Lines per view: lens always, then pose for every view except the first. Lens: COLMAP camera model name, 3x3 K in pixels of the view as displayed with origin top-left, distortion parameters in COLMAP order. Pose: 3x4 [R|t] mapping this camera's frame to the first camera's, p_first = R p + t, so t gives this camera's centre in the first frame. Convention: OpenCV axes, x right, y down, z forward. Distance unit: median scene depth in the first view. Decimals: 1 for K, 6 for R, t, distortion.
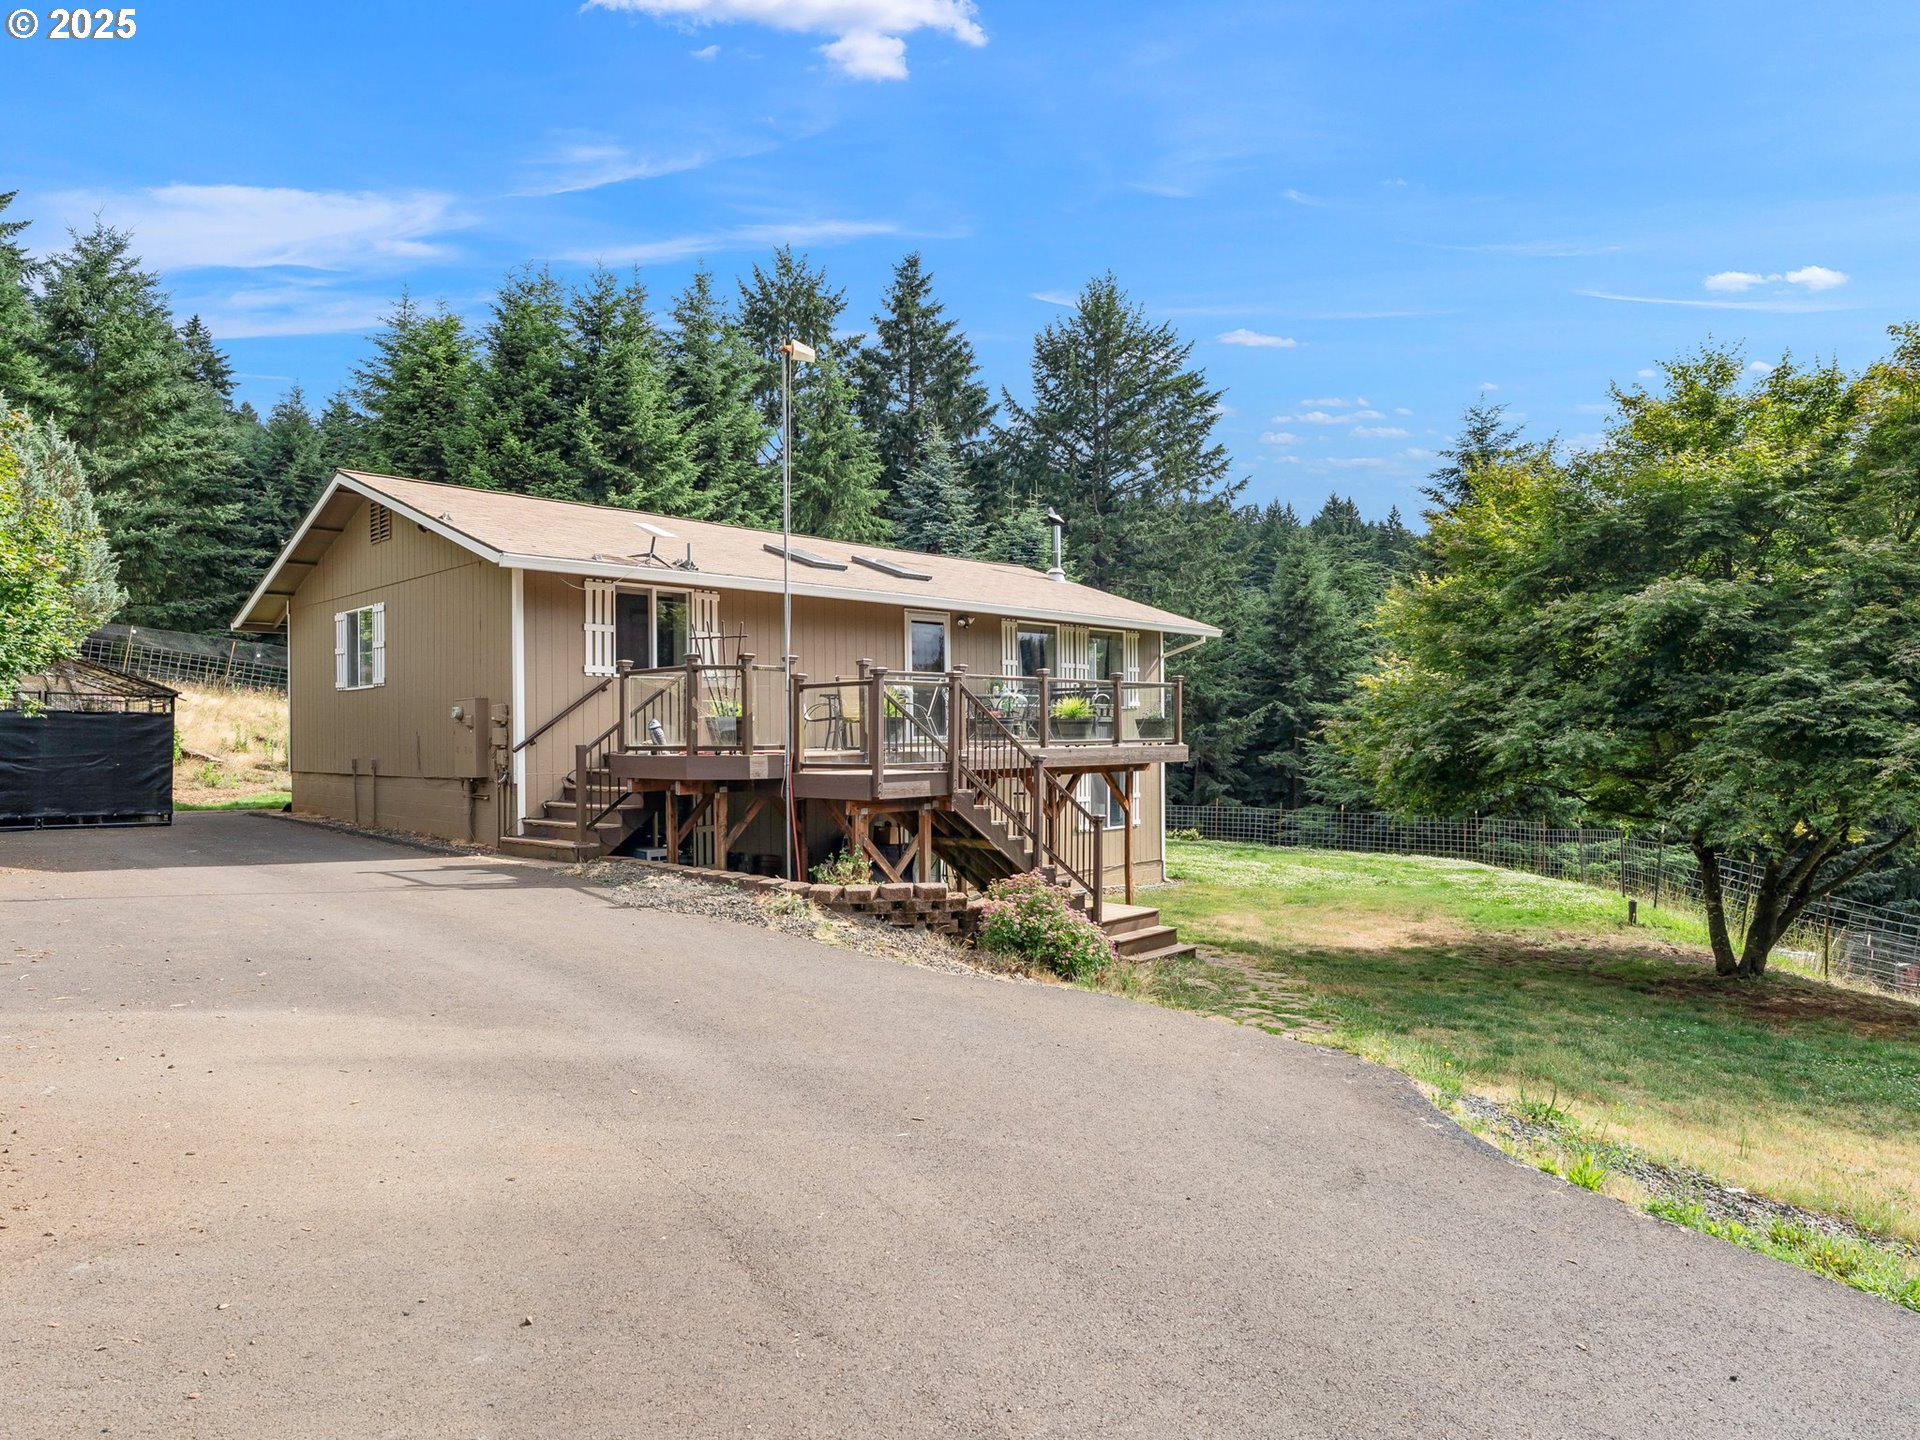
lens RADIAL K [[1164.4, 0, 943.1], [0, 1164.4, 724.3], [0, 0, 1]] dist [0.000543, 0.001107]
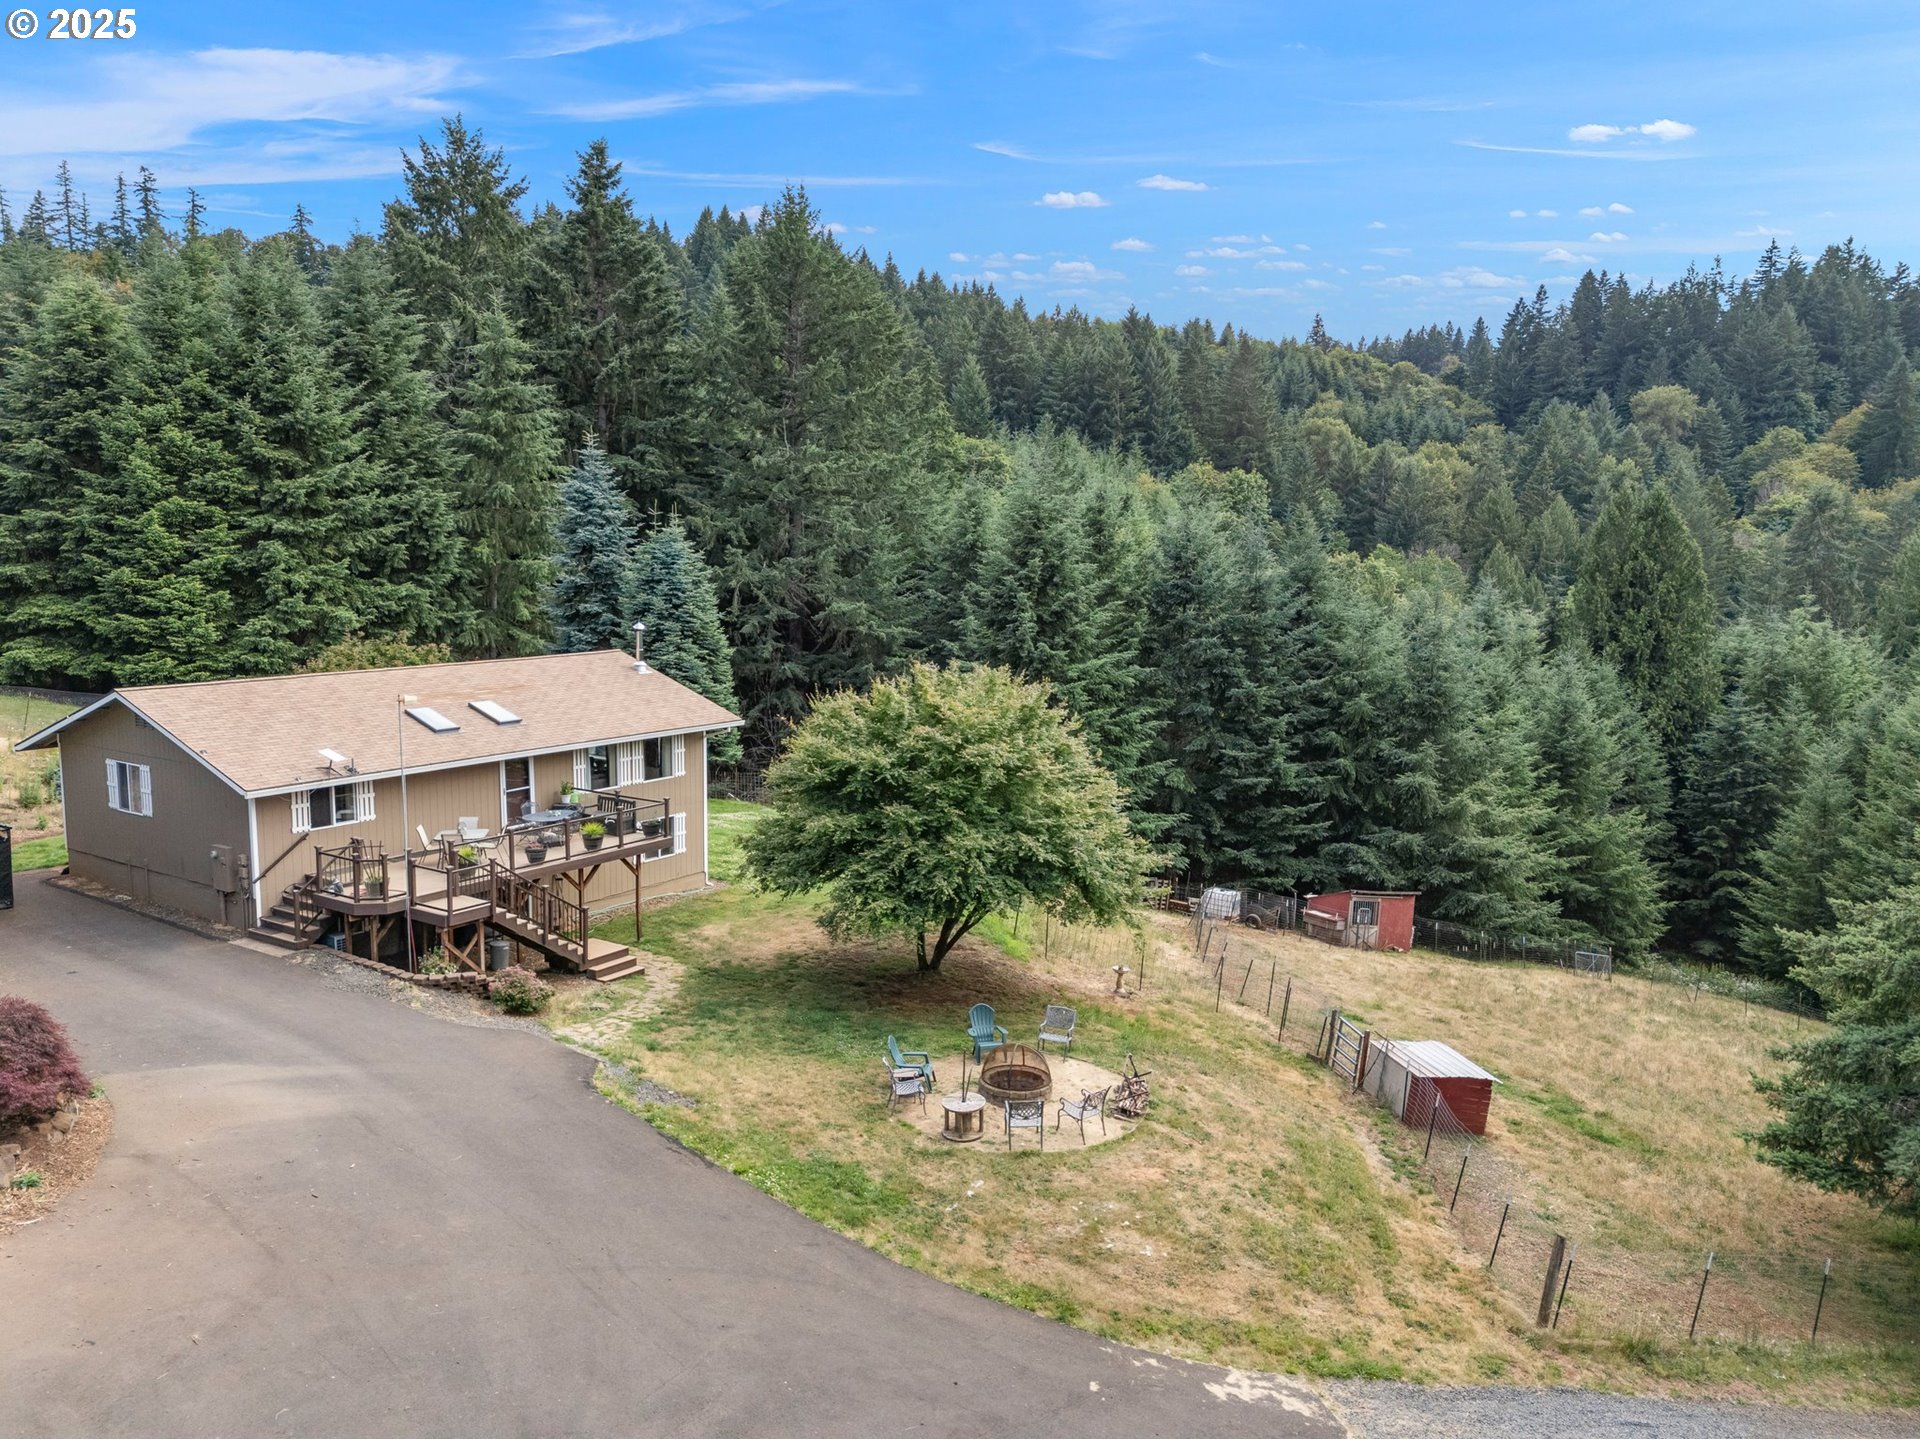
lens RADIAL K [[1405.5, 0, 959.8], [0, 1405.5, 710.0], [0, 0, 1]] dist [0.081363, -0.075522]
pose [[0.984671, -0.003810, 0.174379, 0.102497], [-0.018491, 0.991848, 0.126081, -0.168756], [-0.173437, -0.127373, 0.976573, -0.414209]]
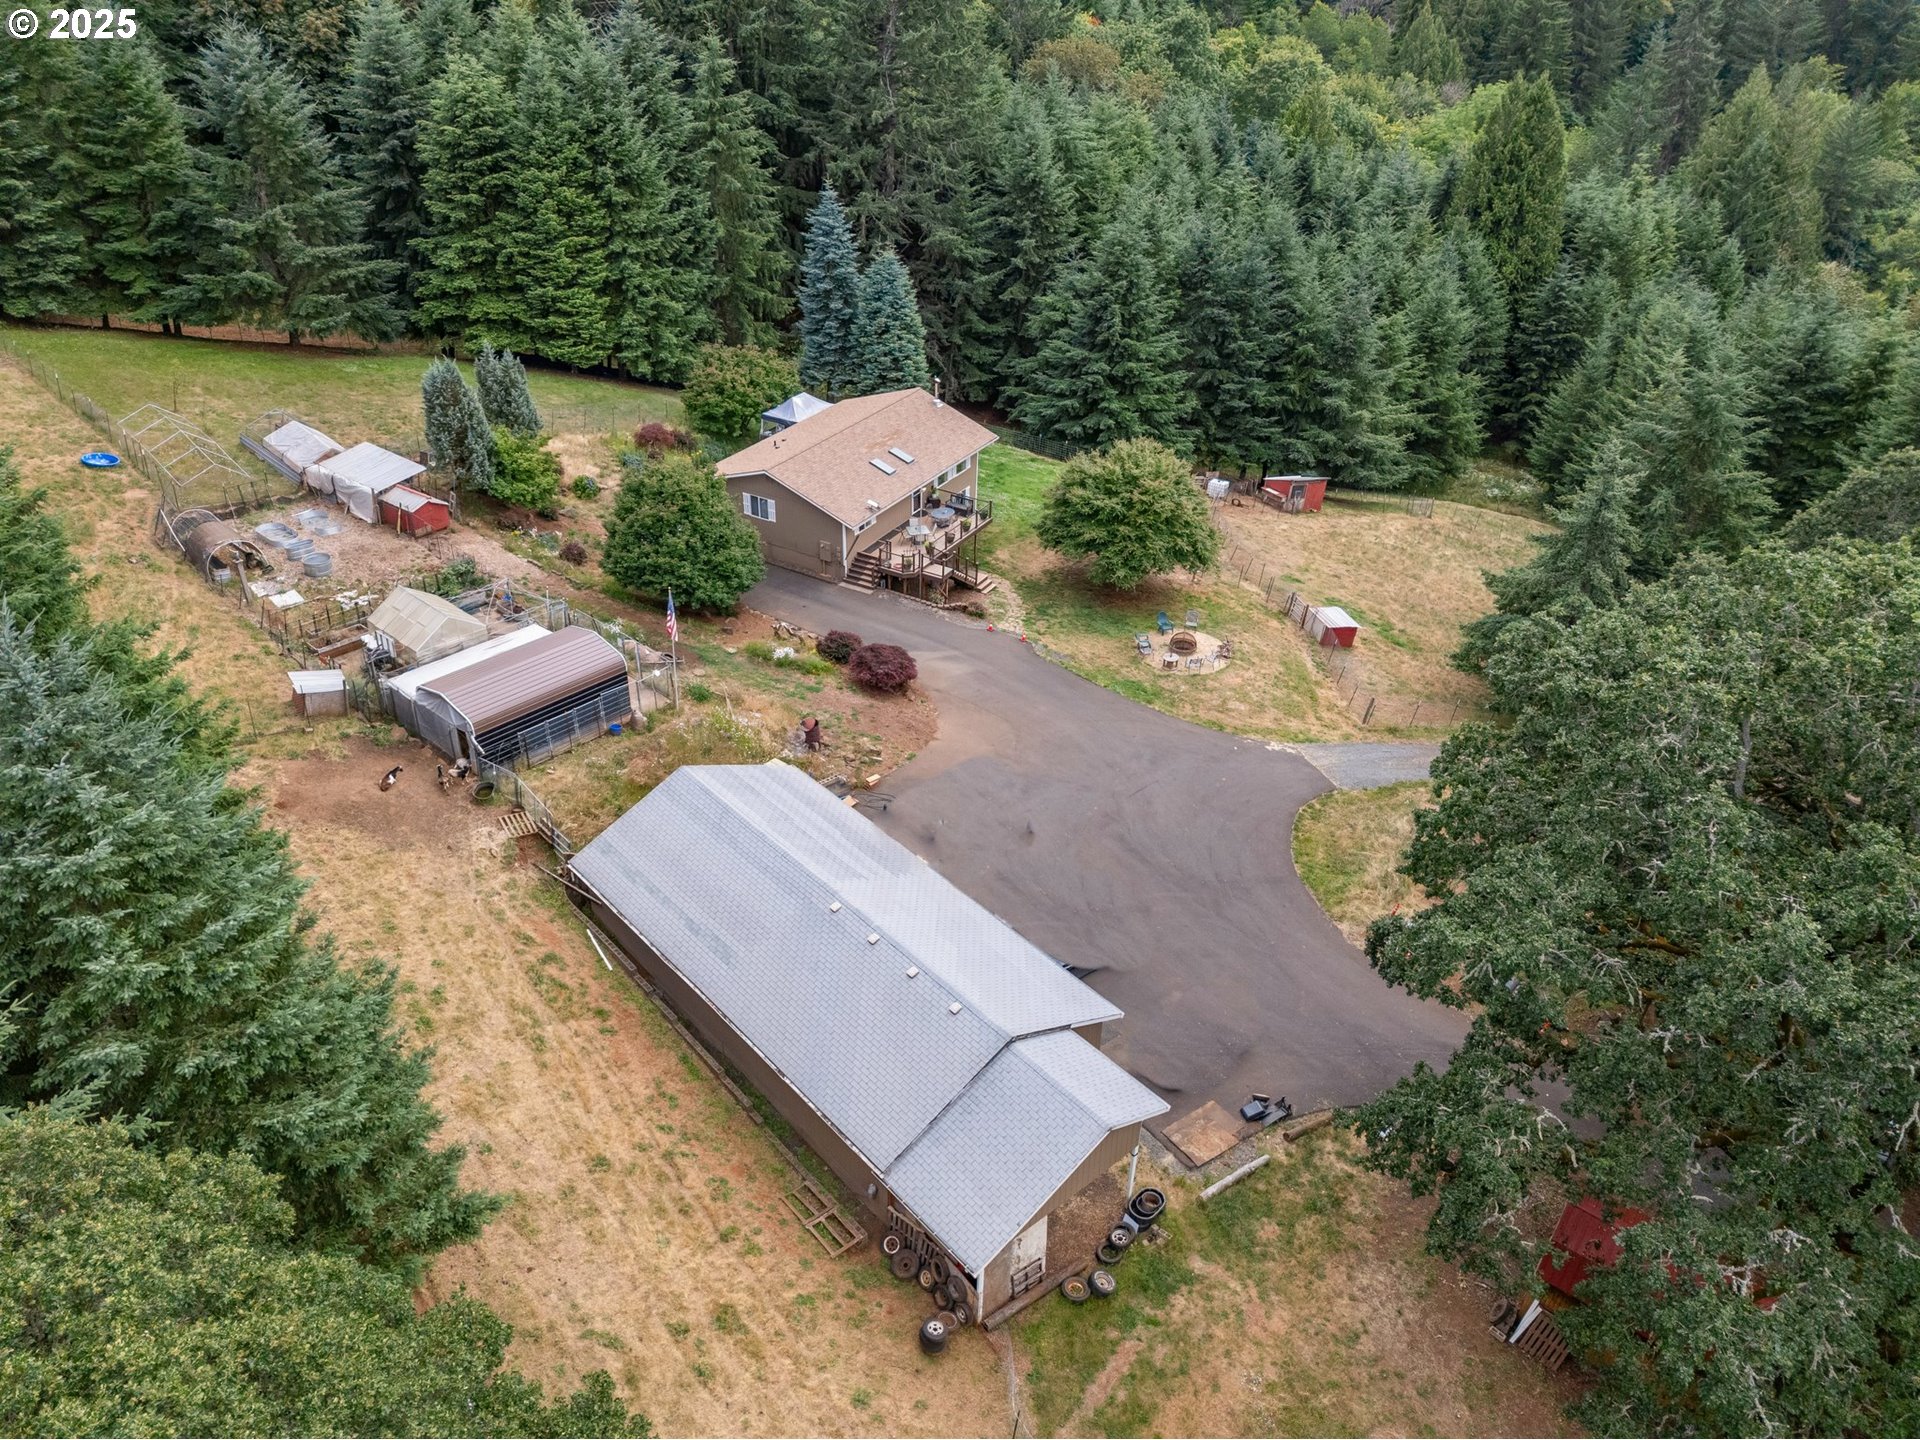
lens RADIAL K [[1405.5, 0, 959.8], [0, 1405.5, 710.0], [0, 0, 1]] dist [0.081363, -0.075522]
pose [[0.967048, -0.104920, 0.231968, -0.371167], [-0.034626, 0.848467, 0.528115, -0.685068], [-0.252227, -0.518745, 0.816876, -1.097975]]
